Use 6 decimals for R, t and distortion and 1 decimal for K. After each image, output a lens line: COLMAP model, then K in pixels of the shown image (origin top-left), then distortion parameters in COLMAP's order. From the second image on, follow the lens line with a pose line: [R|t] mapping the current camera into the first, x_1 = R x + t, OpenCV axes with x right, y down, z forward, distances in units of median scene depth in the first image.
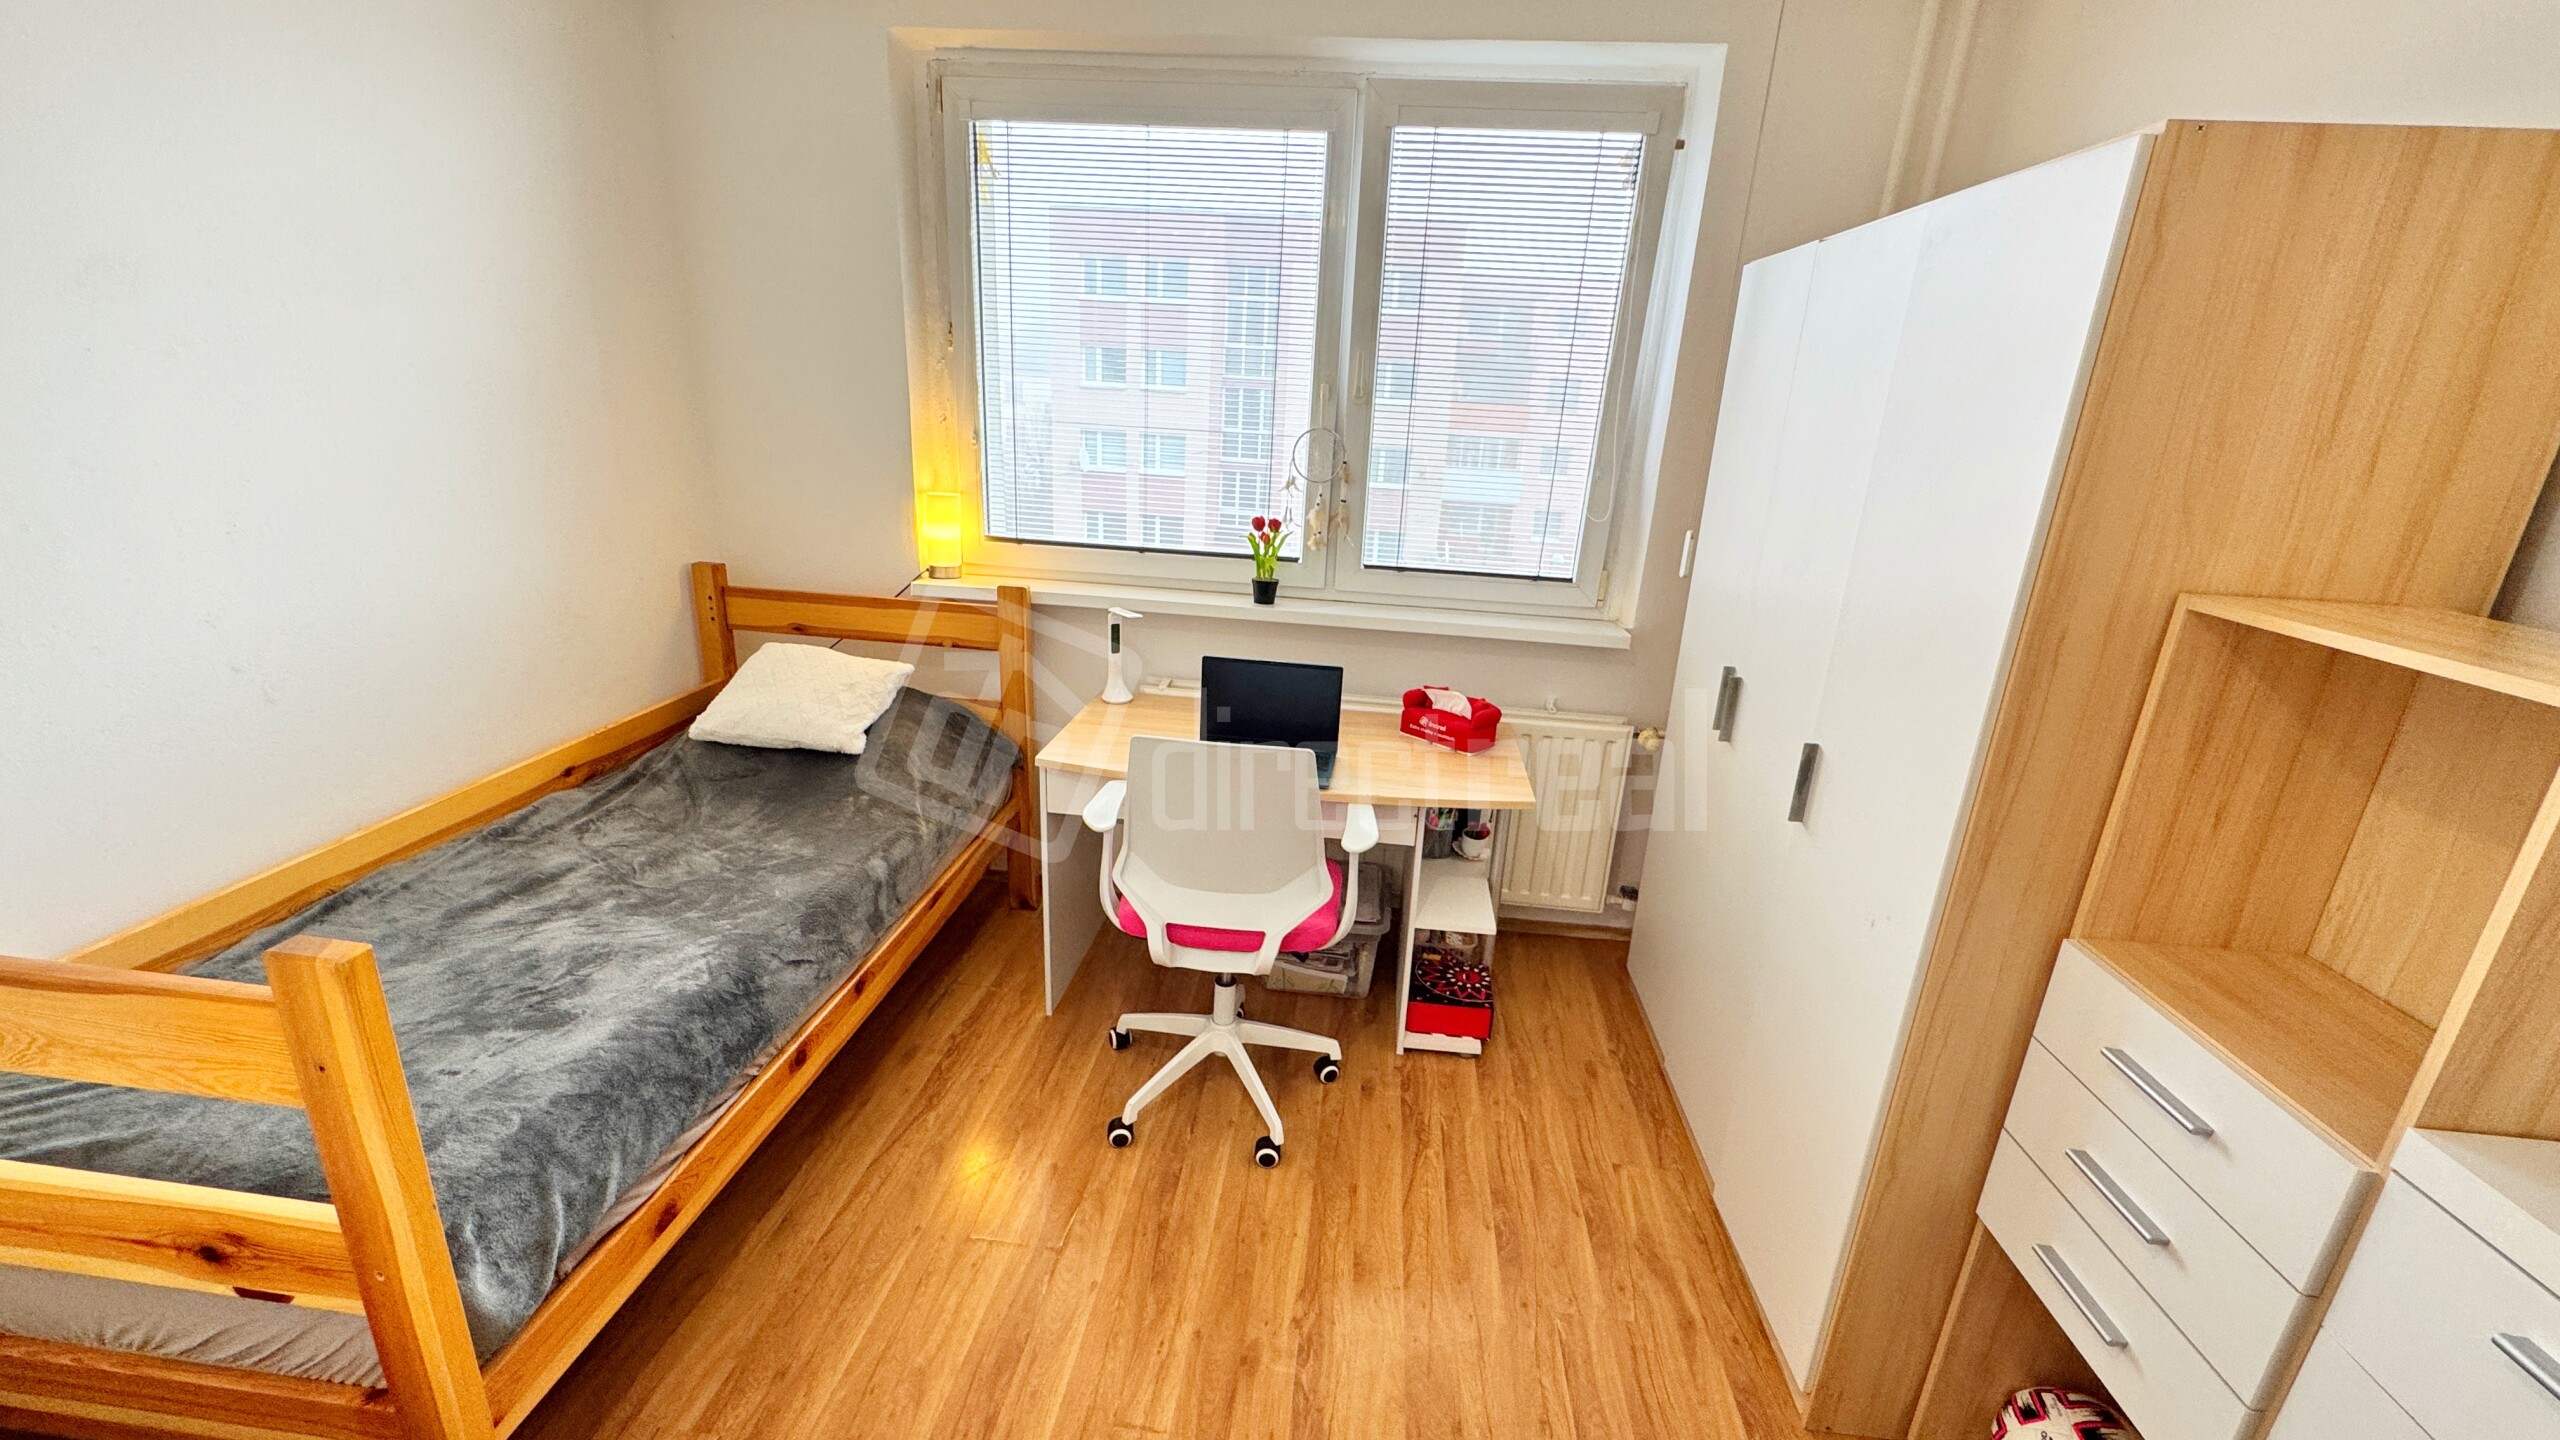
lens RADIAL K [[1023.6, 0, 1279.9], [0, 1023.6, 718.7], [0, 0, 1]] dist [-0.002934, 0.000050]
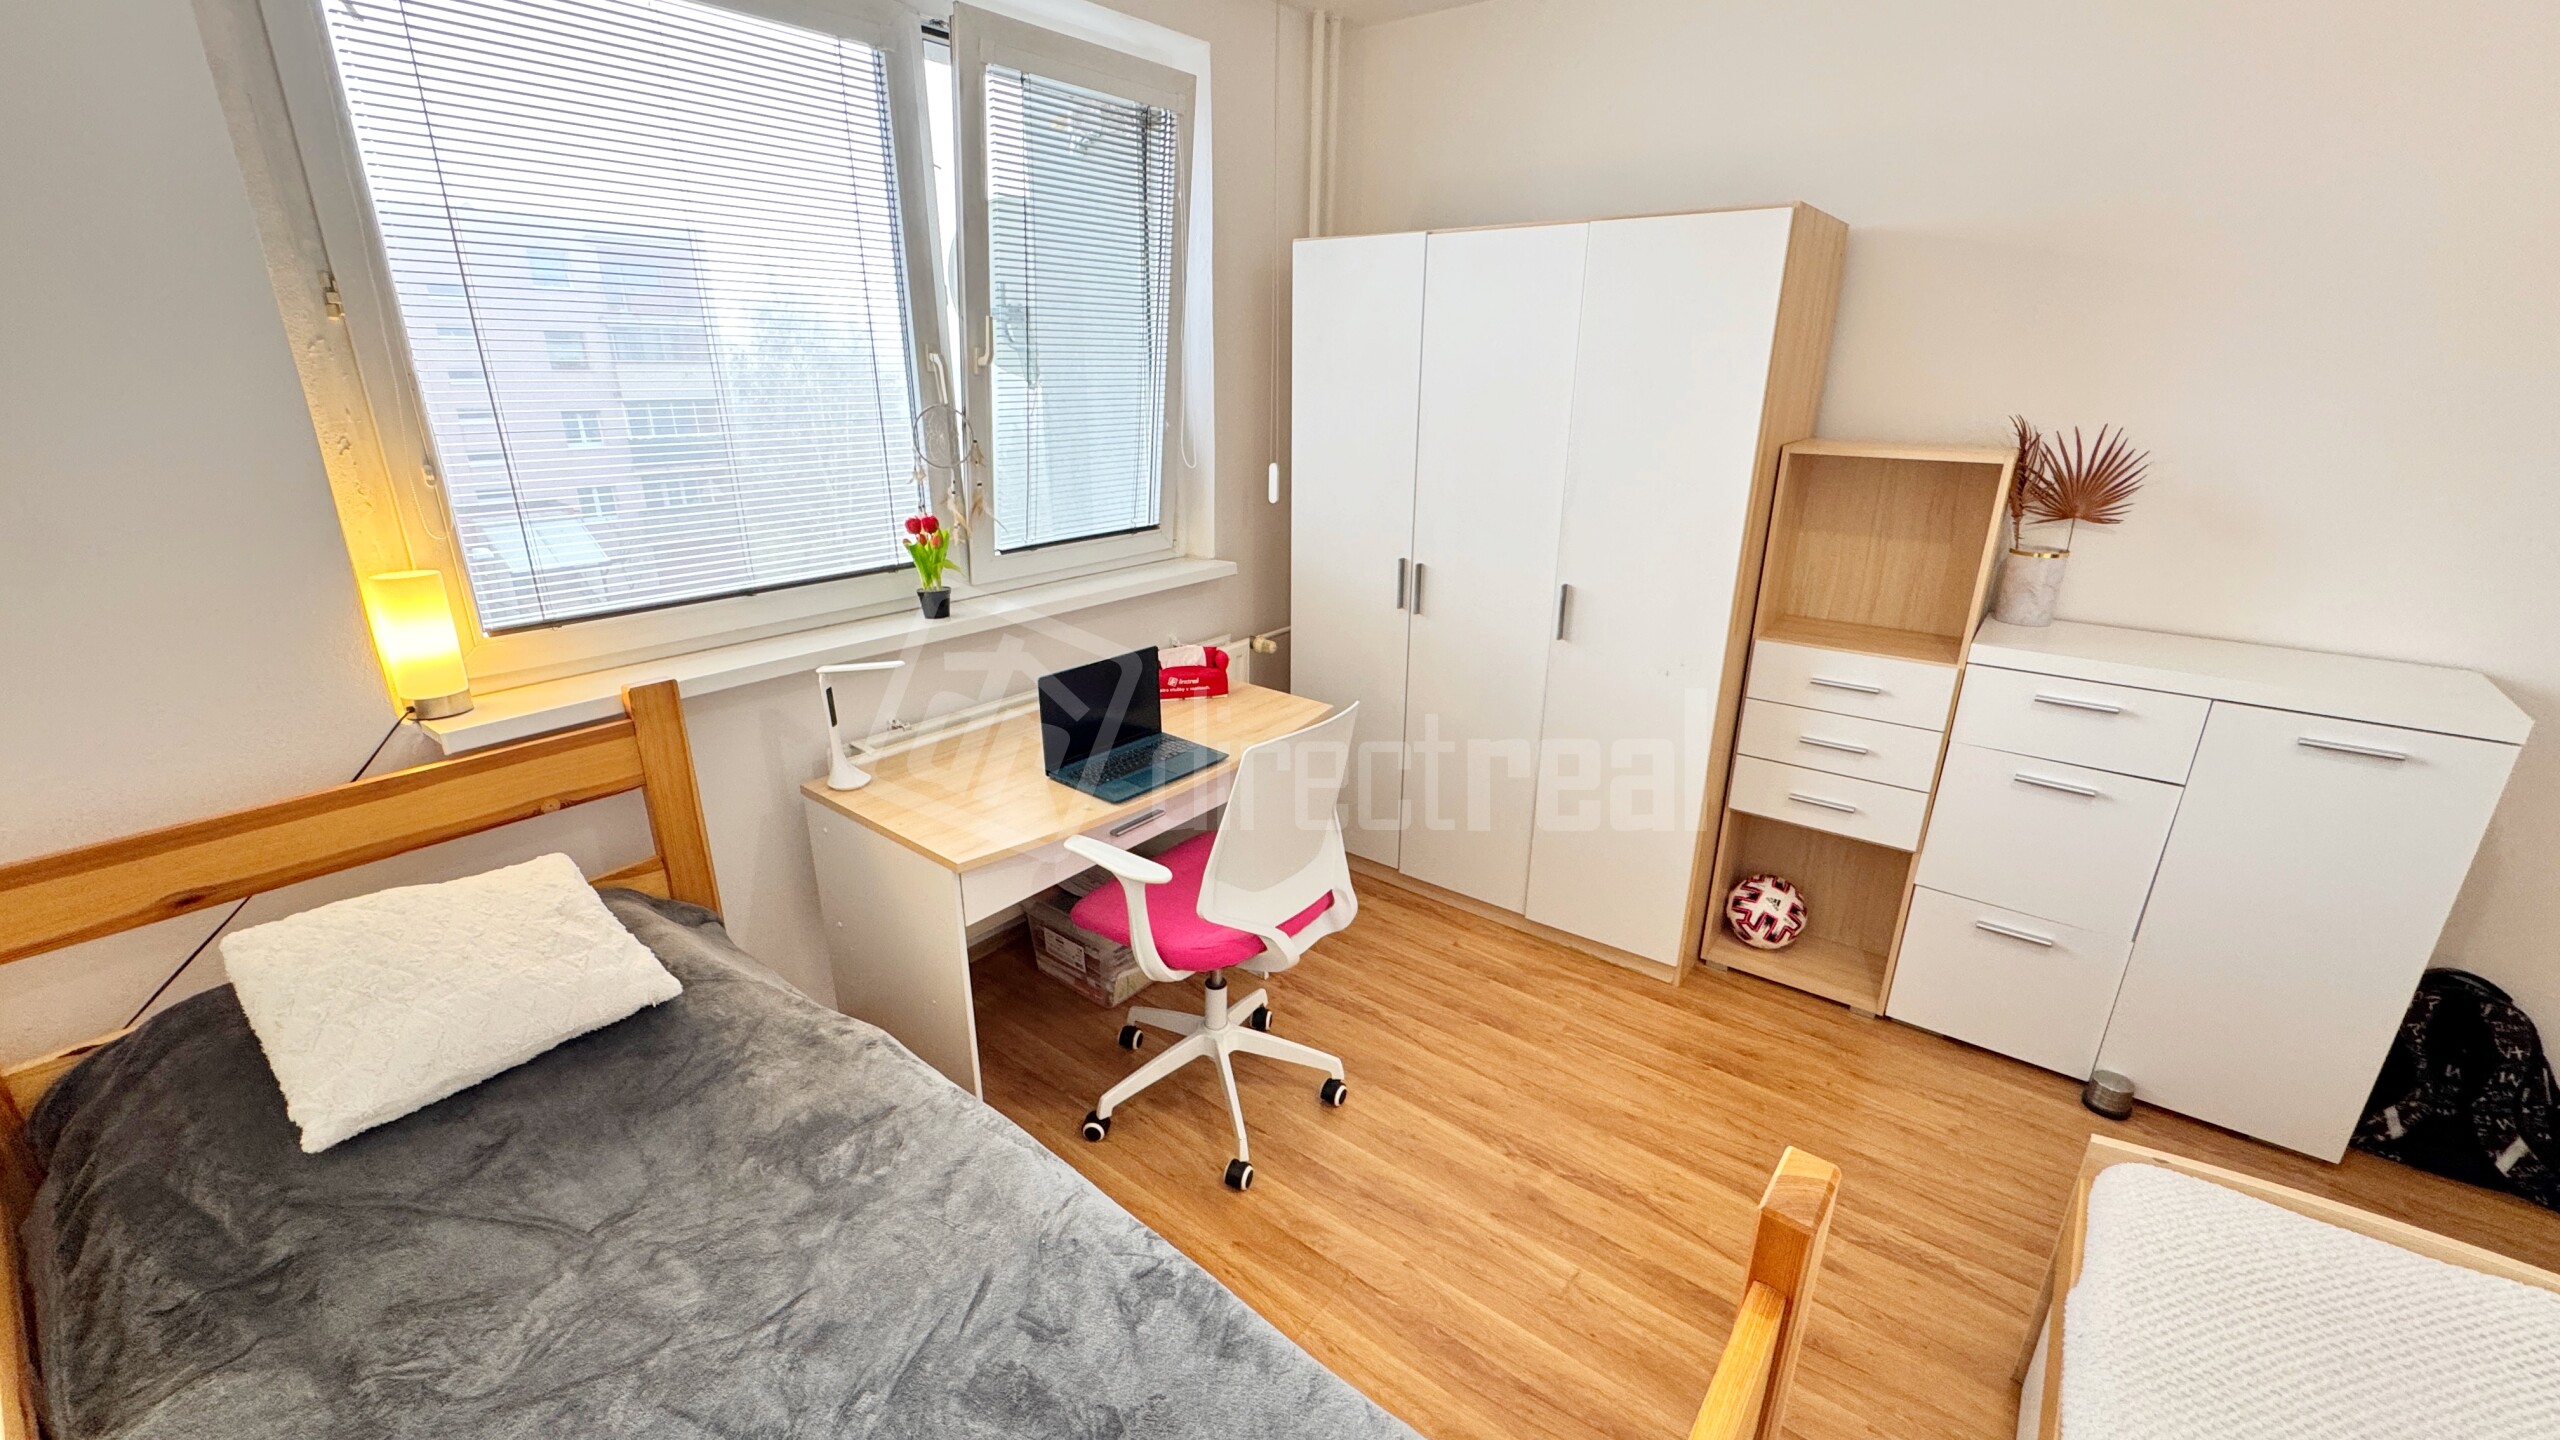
lens RADIAL K [[1023.6, 0, 1279.9], [0, 1023.6, 718.7], [0, 0, 1]] dist [-0.002934, 0.000050]
pose [[0.533002, -0.323363, 0.781886, -0.667670], [0.283233, 0.938966, 0.195250, -0.143300], [-0.797300, 0.117387, 0.592058, 0.339251]]
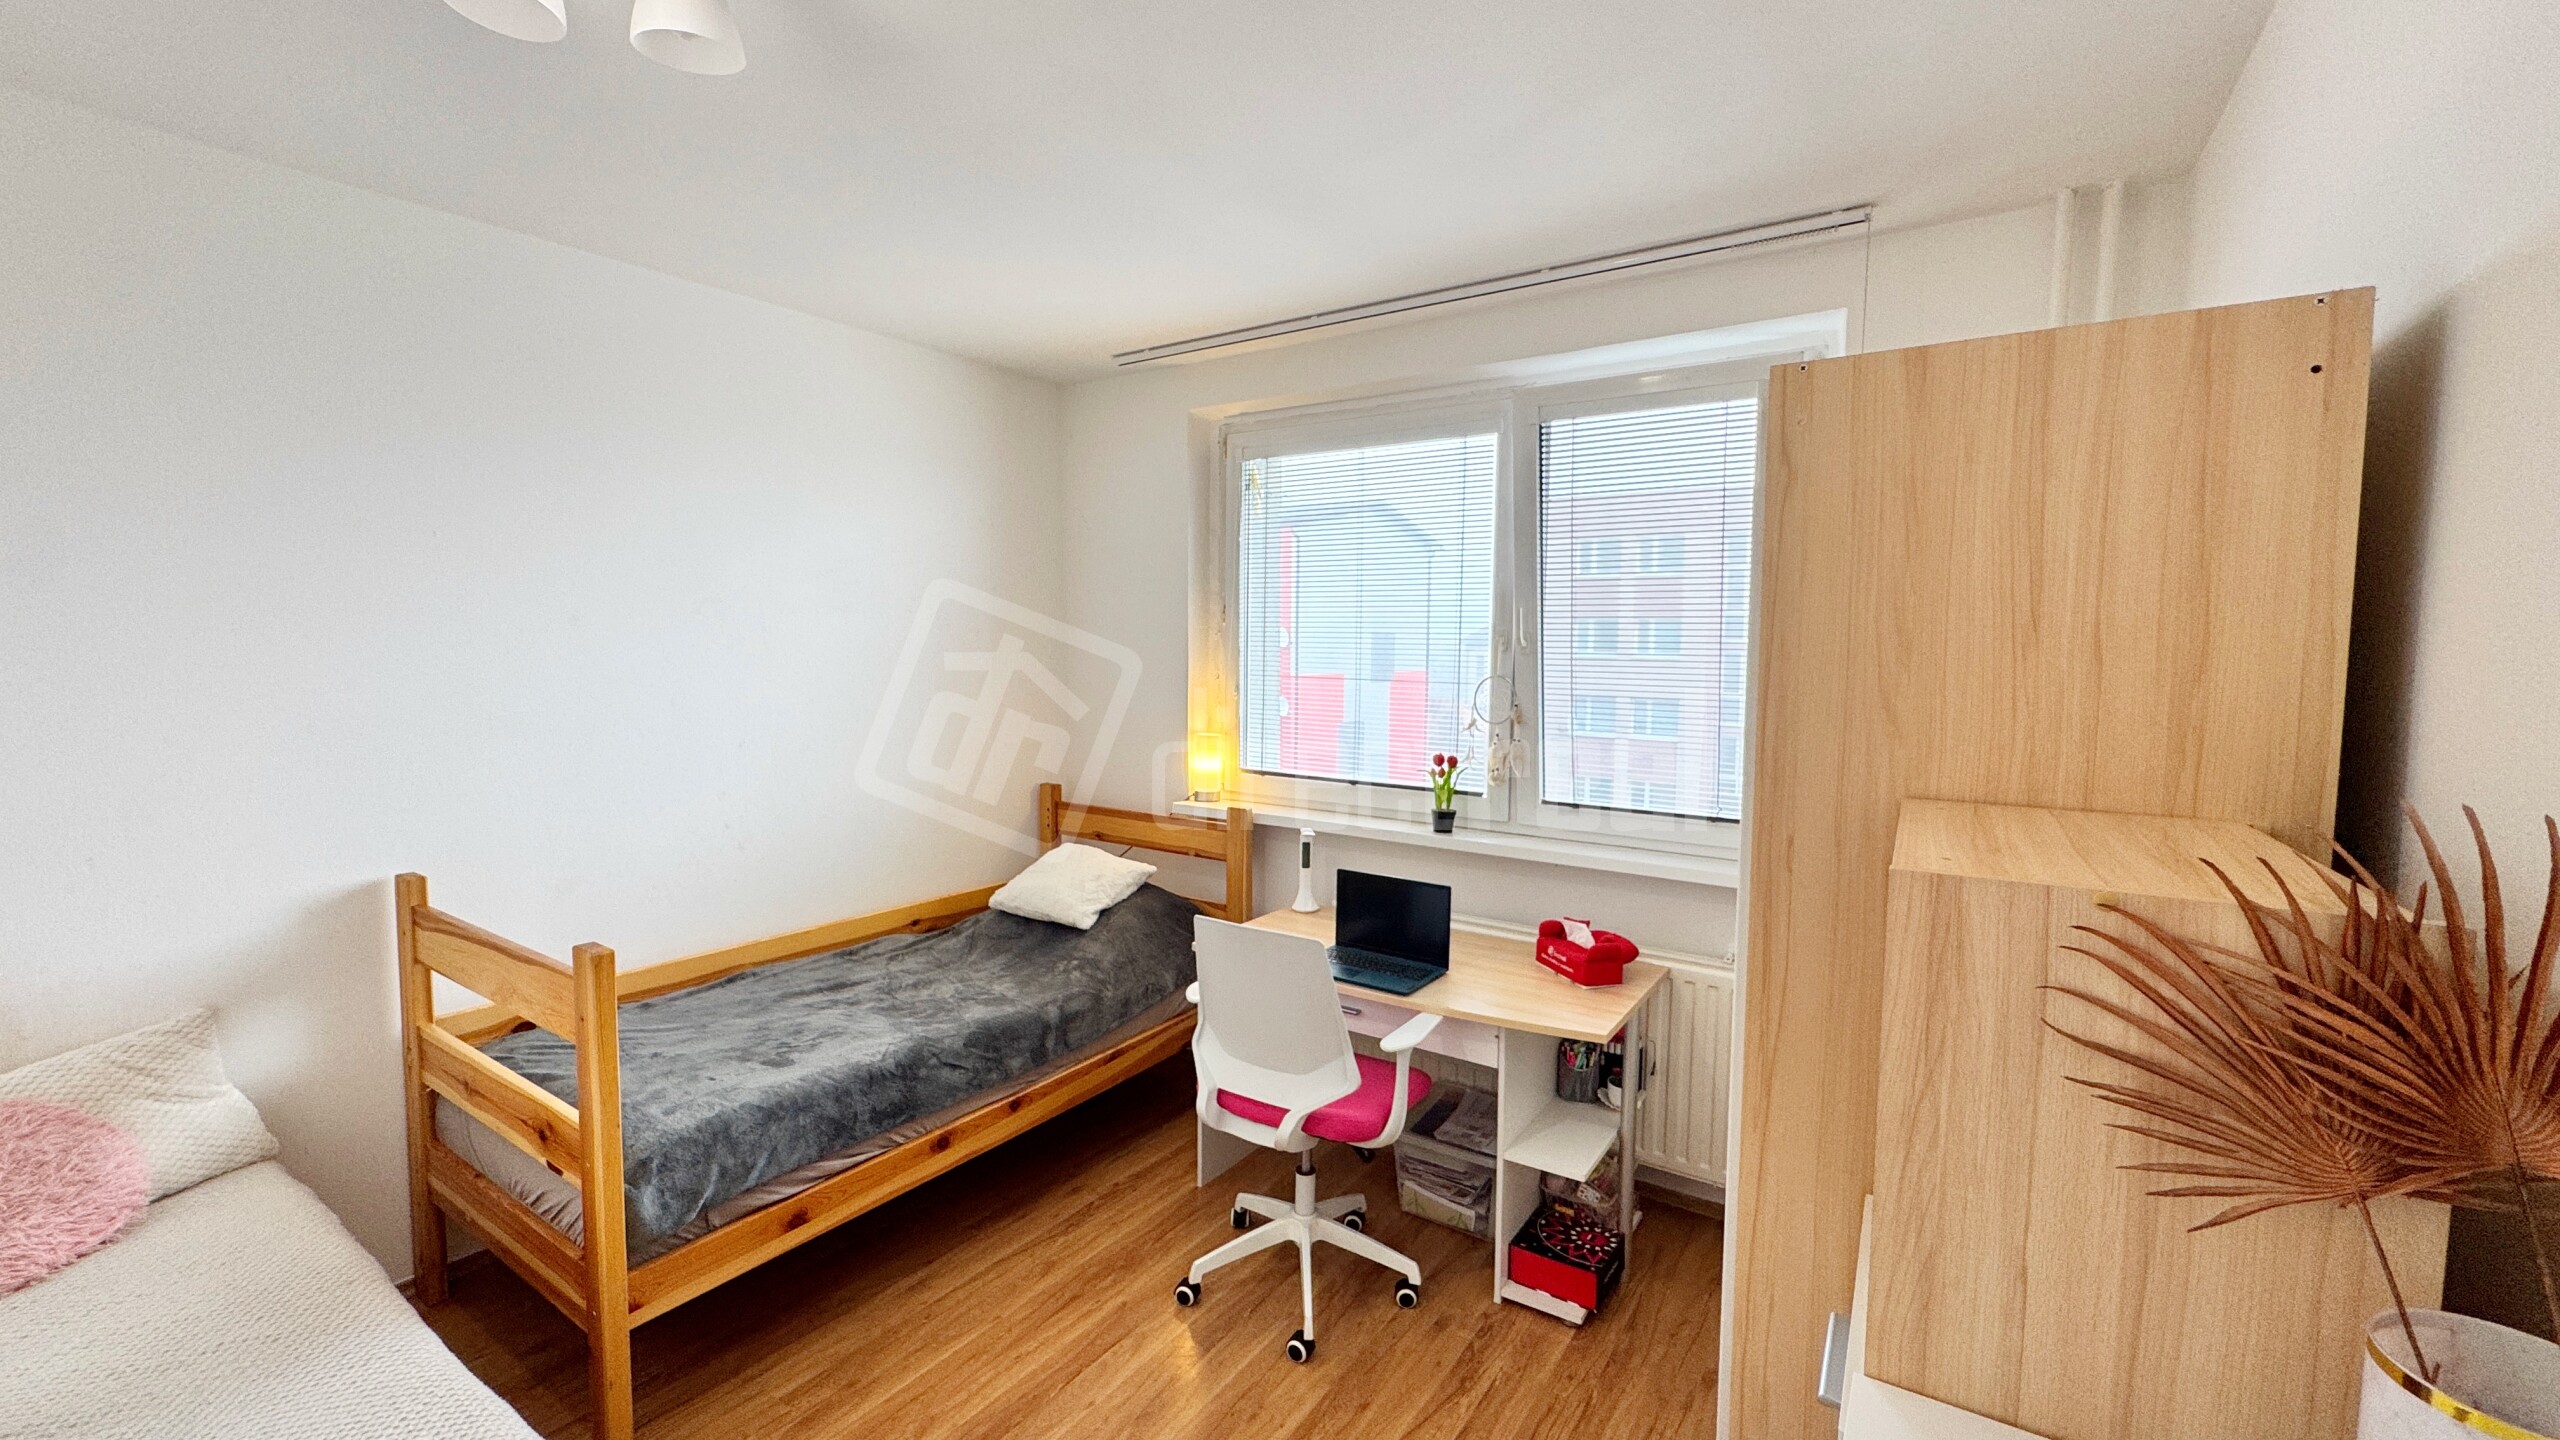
lens RADIAL K [[1023.6, 0, 1279.9], [0, 1023.6, 718.7], [0, 0, 1]] dist [-0.002934, 0.000050]
pose [[0.883565, -0.005780, -0.468273, 0.410917], [-0.113100, 0.967691, -0.225349, 0.041722], [0.454446, 0.252072, 0.854364, -0.043383]]
